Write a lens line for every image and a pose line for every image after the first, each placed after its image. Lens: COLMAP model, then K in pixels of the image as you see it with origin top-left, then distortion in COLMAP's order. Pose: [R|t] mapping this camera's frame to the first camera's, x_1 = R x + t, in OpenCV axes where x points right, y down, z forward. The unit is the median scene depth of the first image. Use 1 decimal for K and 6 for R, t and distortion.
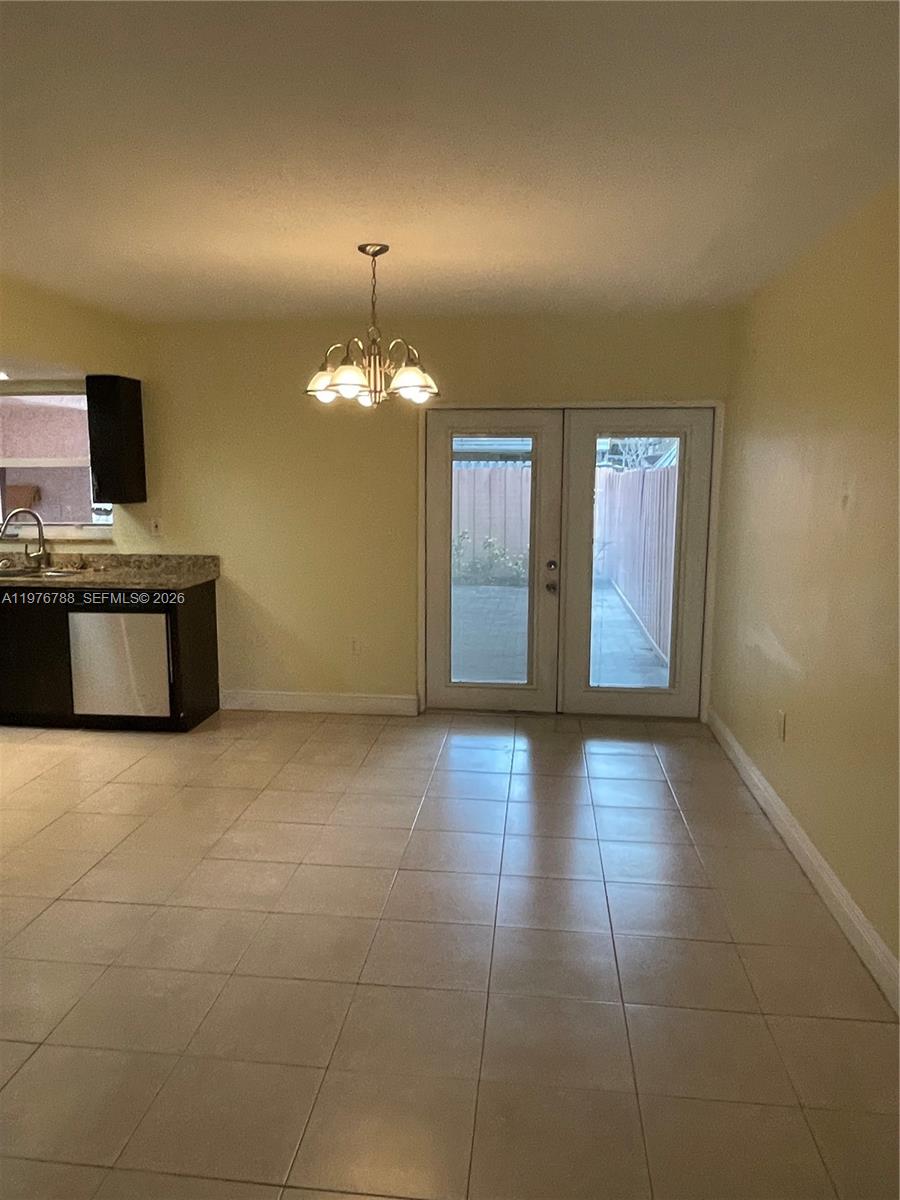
lens RADIAL K [[898.4, 0, 434.5], [0, 898.4, 603.4], [0, 0, 1]] dist [0.028333, -0.047345]
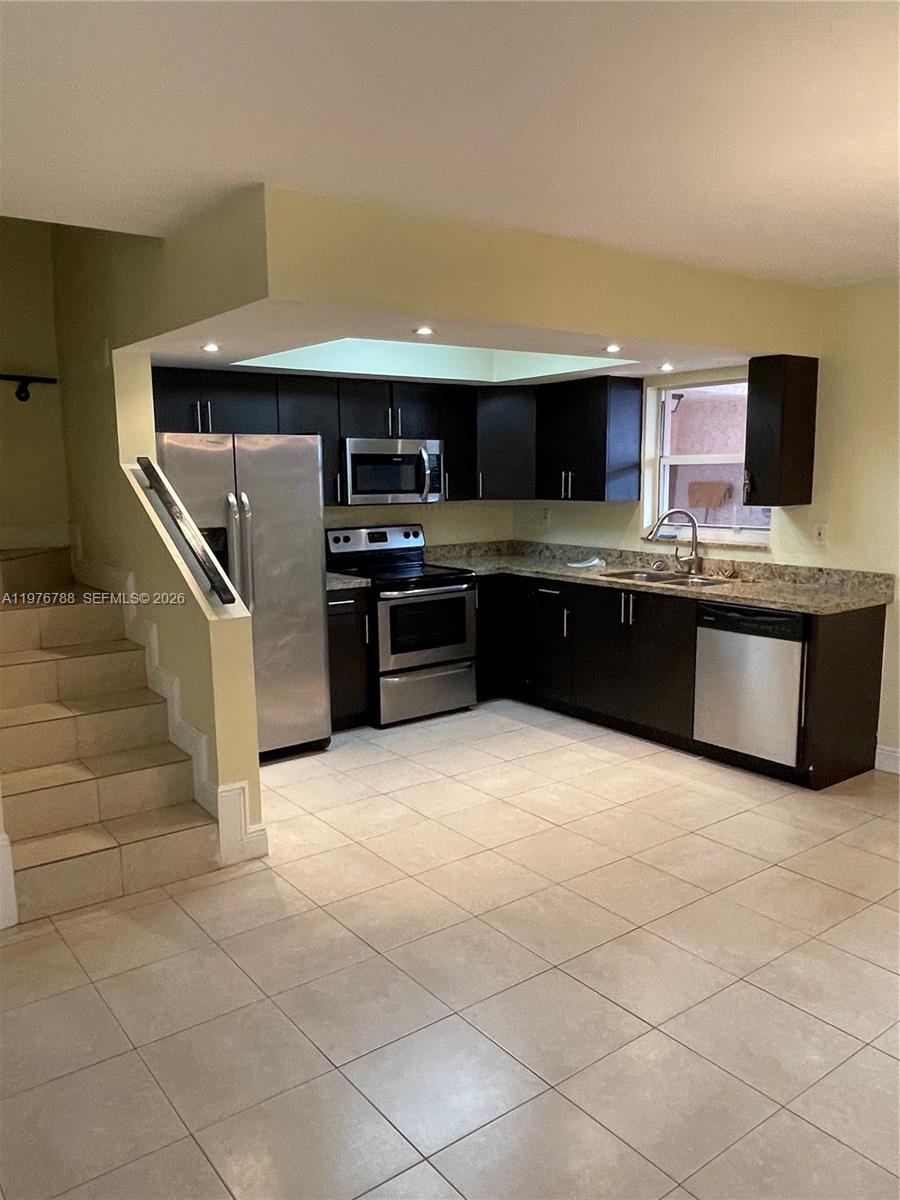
lens RADIAL K [[898.4, 0, 434.5], [0, 898.4, 603.4], [0, 0, 1]] dist [0.028333, -0.047345]
pose [[0.688074, 0.099238, -0.718823, 0.050433], [-0.094551, 0.994420, 0.046780, -0.027136], [0.719454, 0.035778, 0.693618, 0.172039]]
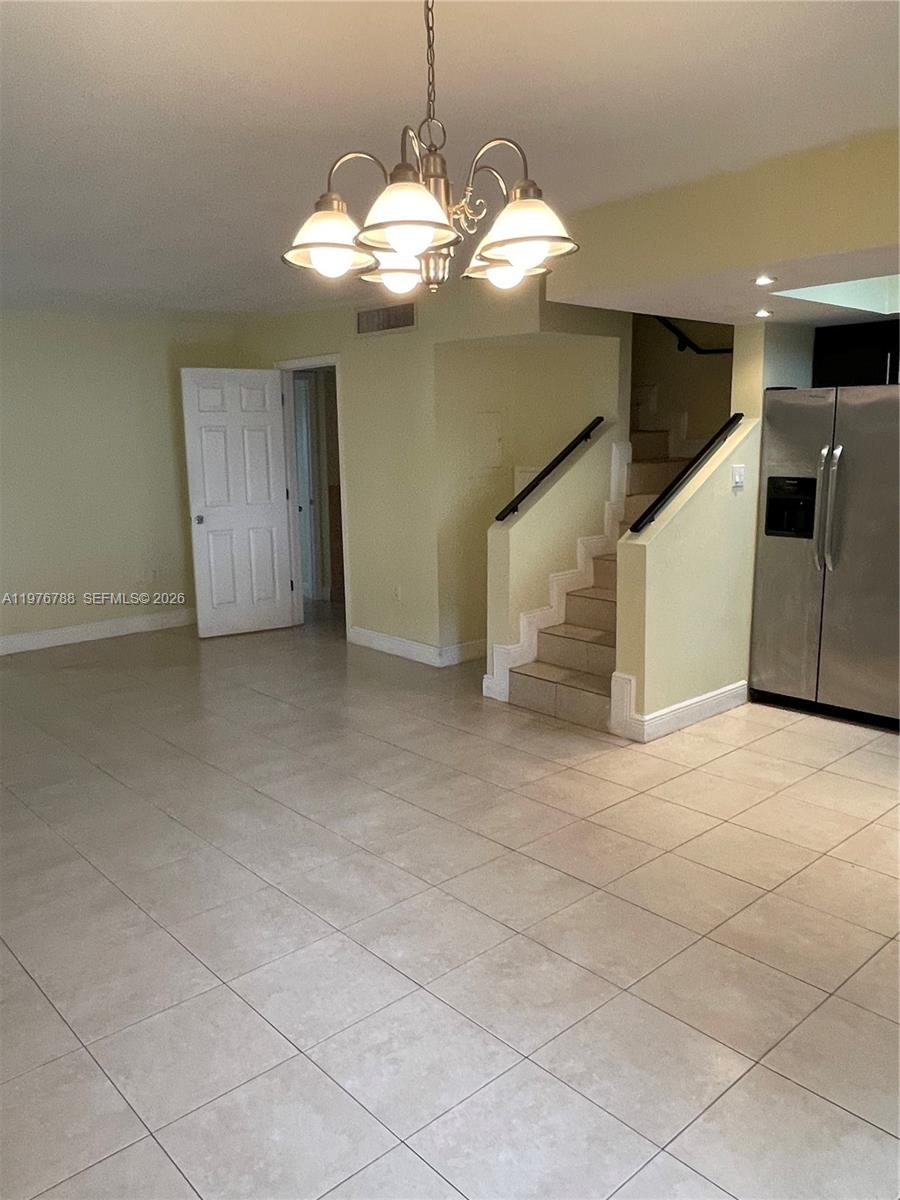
lens RADIAL K [[896.6, 0, 440.0], [0, 896.6, 596.3], [0, 0, 1]] dist [0.023761, -0.041385]
pose [[-0.659286, 0.138664, -0.738996, 0.198632], [-0.097745, 0.958701, 0.267092, -0.120510], [0.745512, 0.248323, -0.618504, 0.852665]]
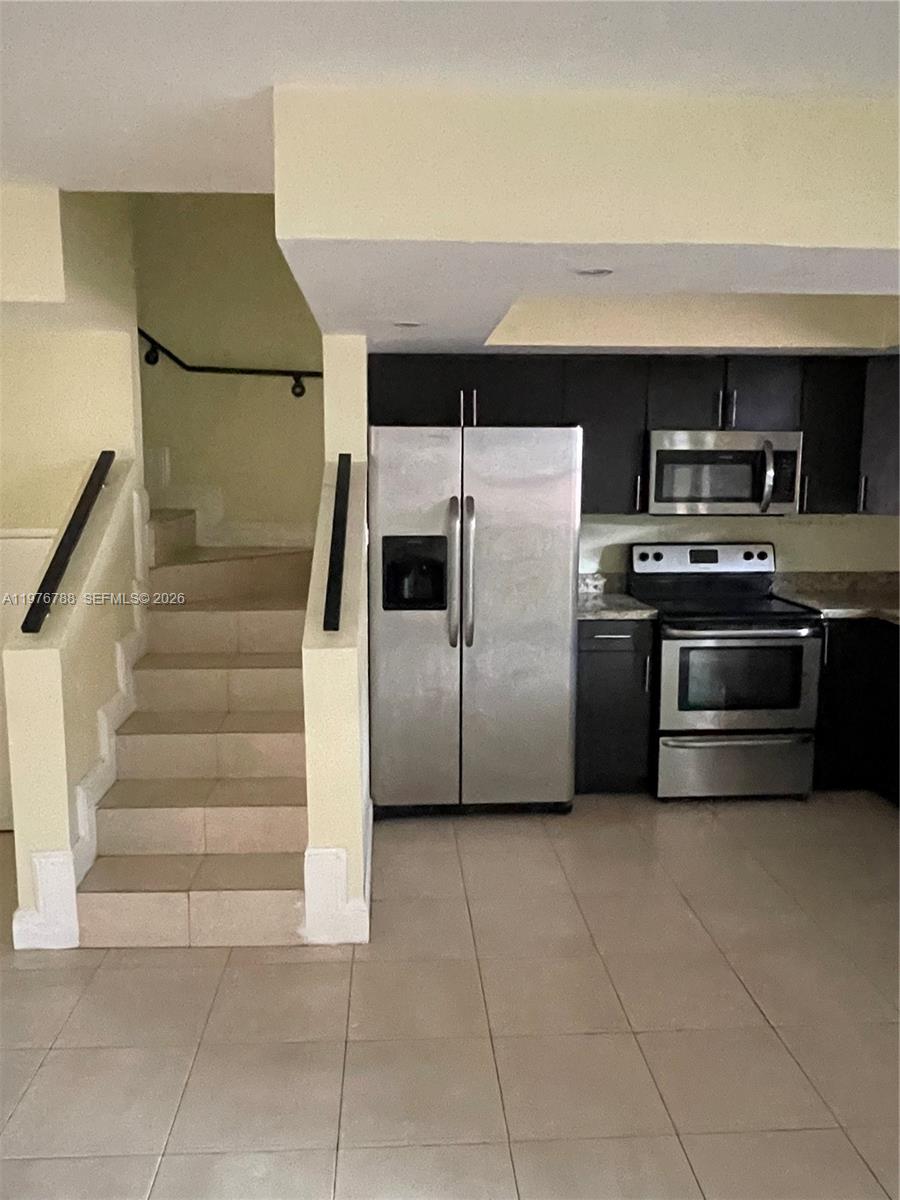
lens RADIAL K [[898.4, 0, 434.5], [0, 898.4, 603.4], [0, 0, 1]] dist [0.028333, -0.047345]
pose [[0.171454, 0.141409, -0.974991, 0.011911], [-0.144313, 0.982575, 0.117131, -0.066563], [0.974565, 0.120622, 0.188874, 0.451115]]
